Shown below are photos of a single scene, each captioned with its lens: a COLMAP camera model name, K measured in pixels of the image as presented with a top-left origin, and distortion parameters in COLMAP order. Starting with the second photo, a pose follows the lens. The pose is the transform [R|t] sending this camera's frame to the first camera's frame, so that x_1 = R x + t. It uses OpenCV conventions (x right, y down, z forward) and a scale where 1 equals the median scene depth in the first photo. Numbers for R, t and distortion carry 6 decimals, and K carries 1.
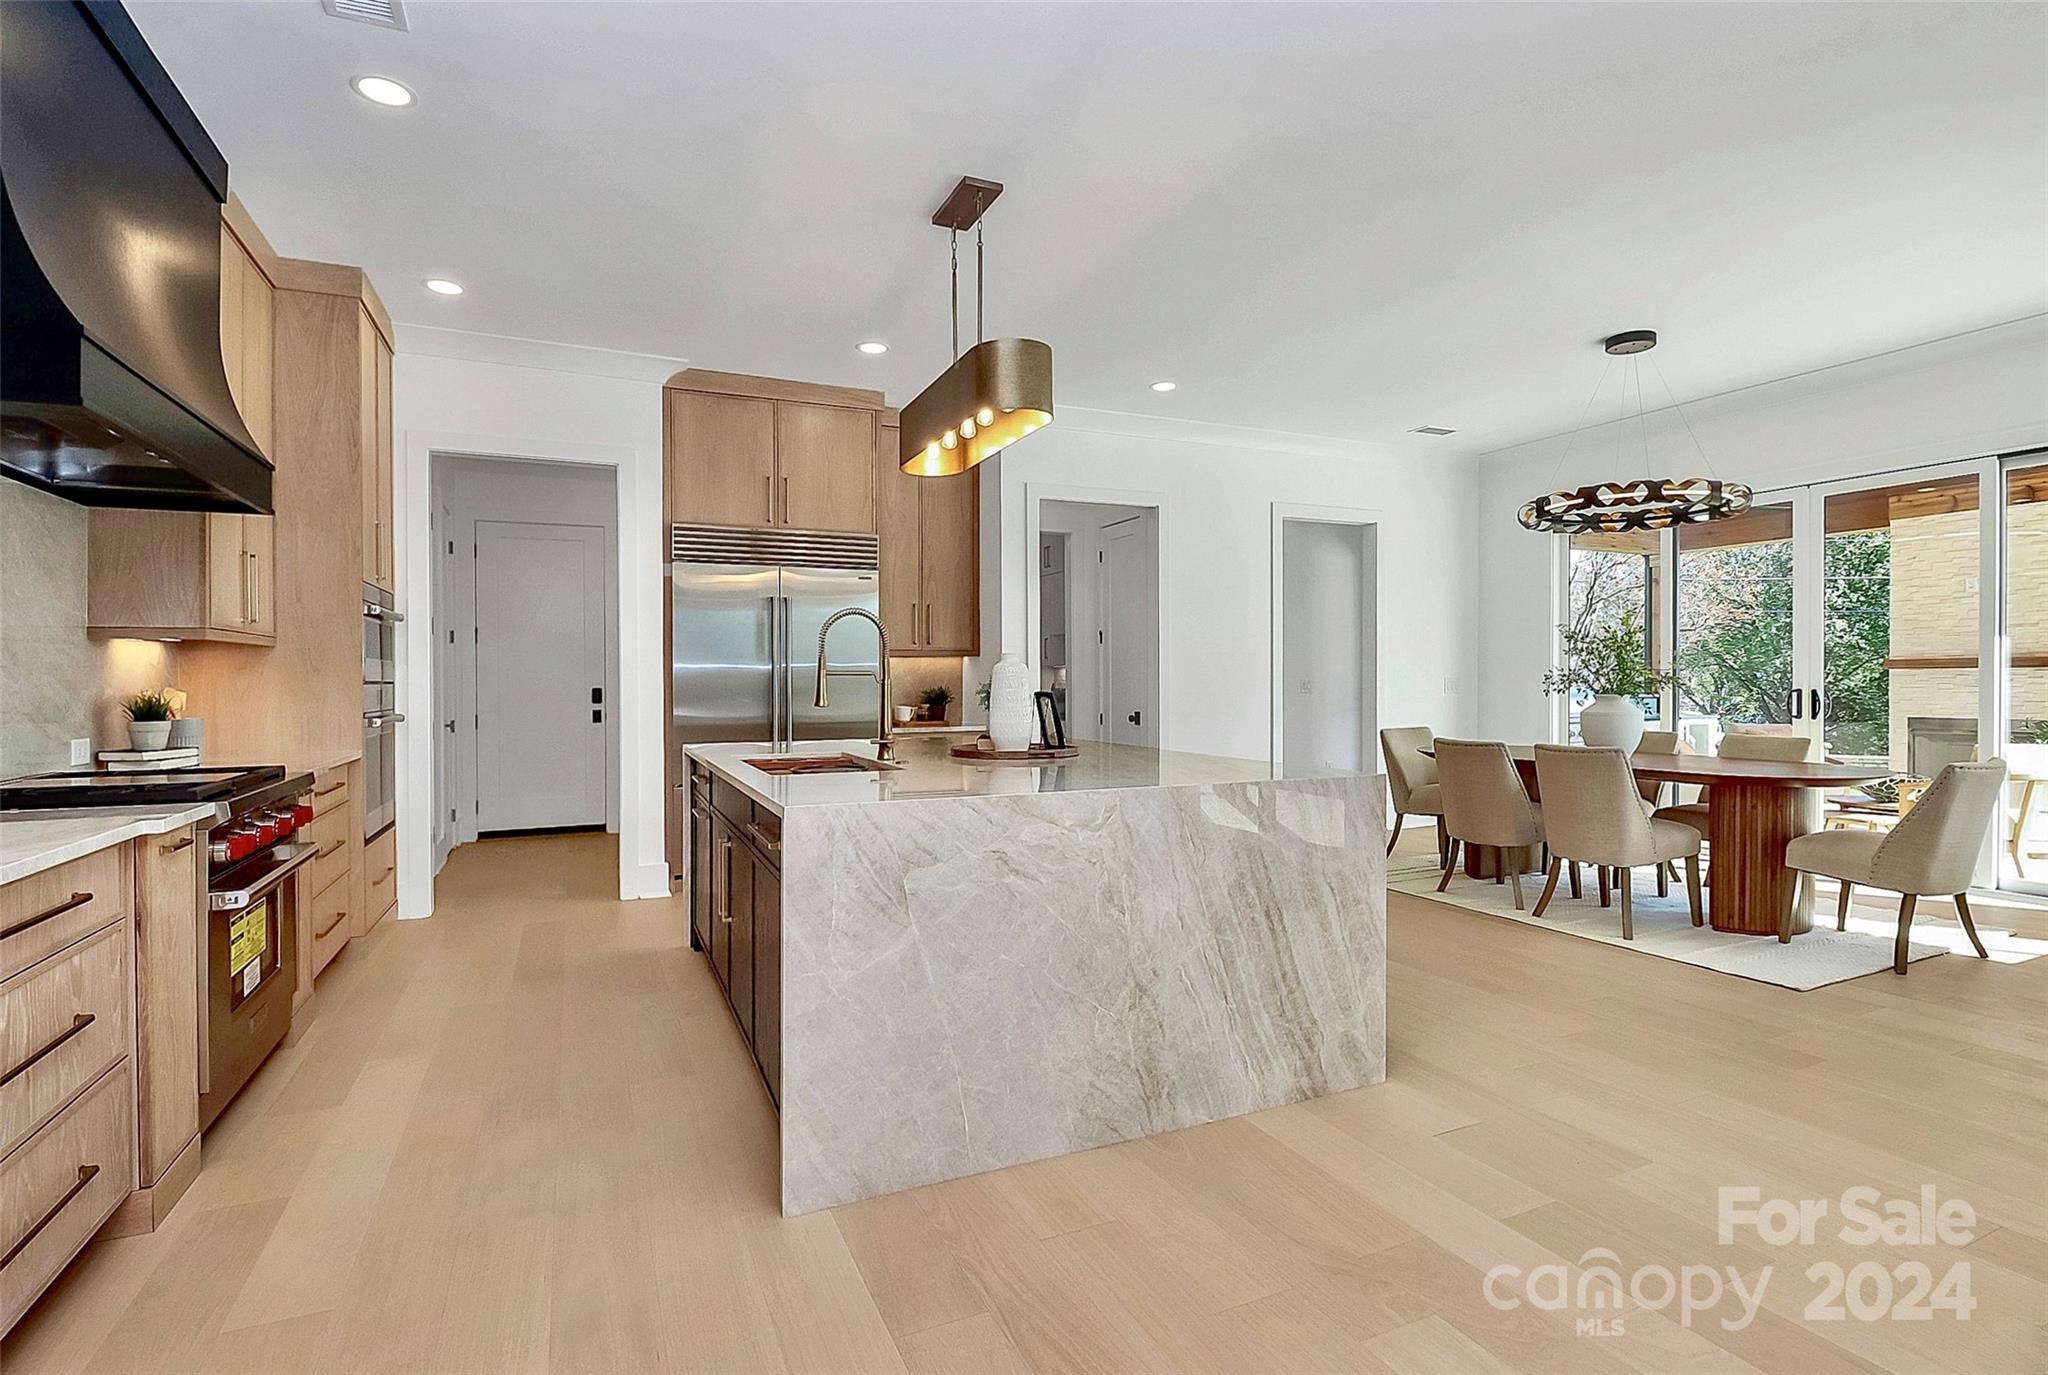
lens RADIAL K [[973.9, 0, 1021.8], [0, 973.9, 677.7], [0, 0, 1]] dist [-0.007300, -0.005321]
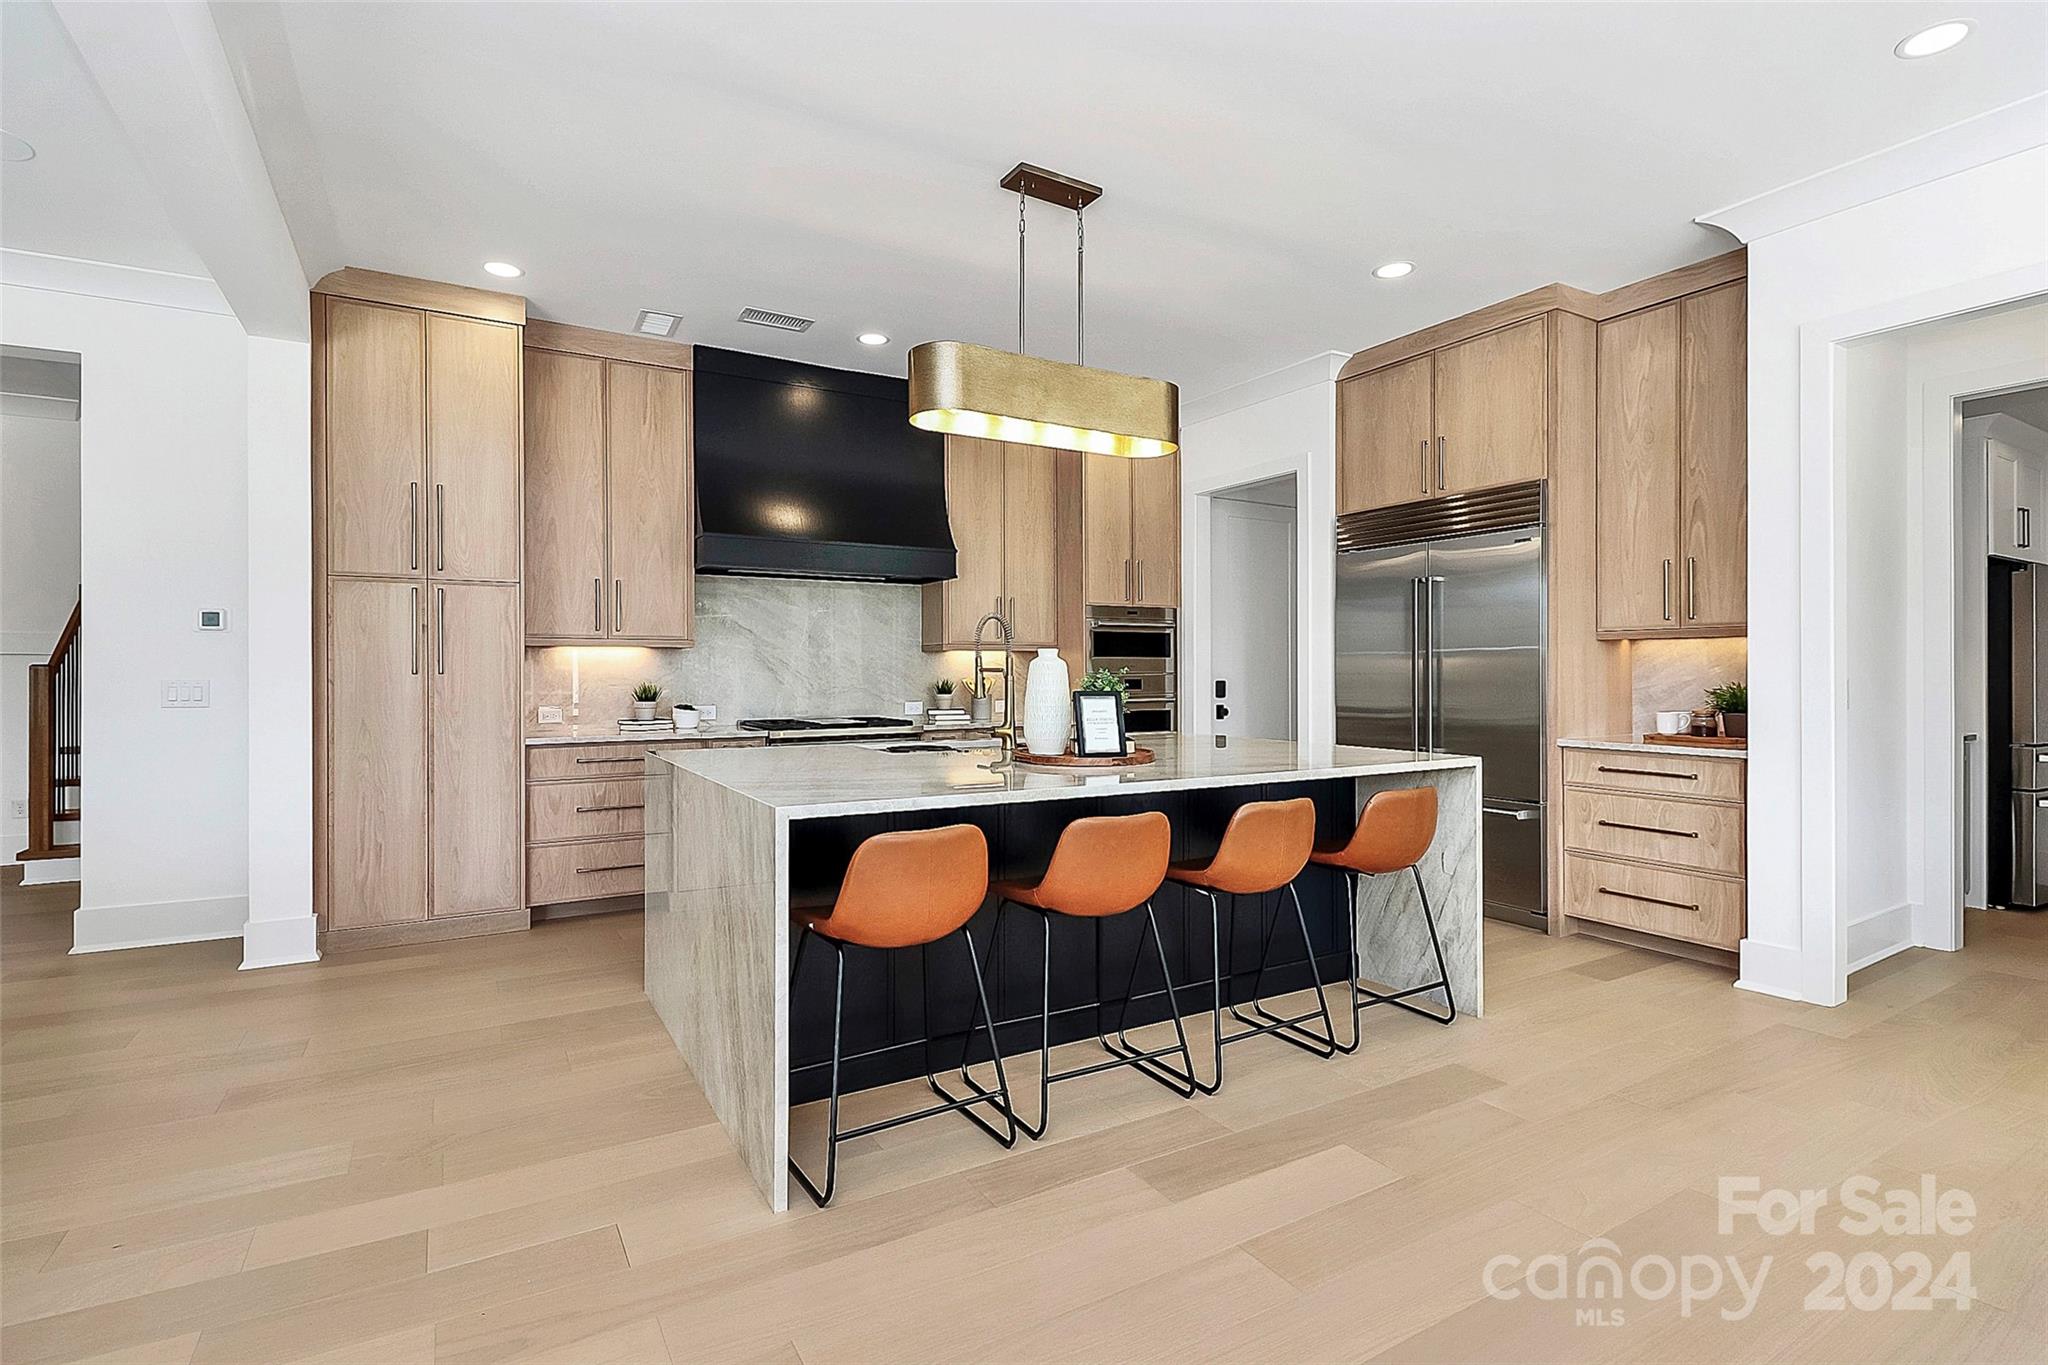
lens RADIAL K [[973.9, 0, 1031.1], [0, 973.9, 682.5], [0, 0, 1]] dist [-0.007300, -0.005321]
pose [[0.103550, 0.017144, -0.994476, 0.657103], [0.005149, 0.999829, 0.017772, -0.006954], [0.994611, -0.006961, 0.103444, 0.626242]]
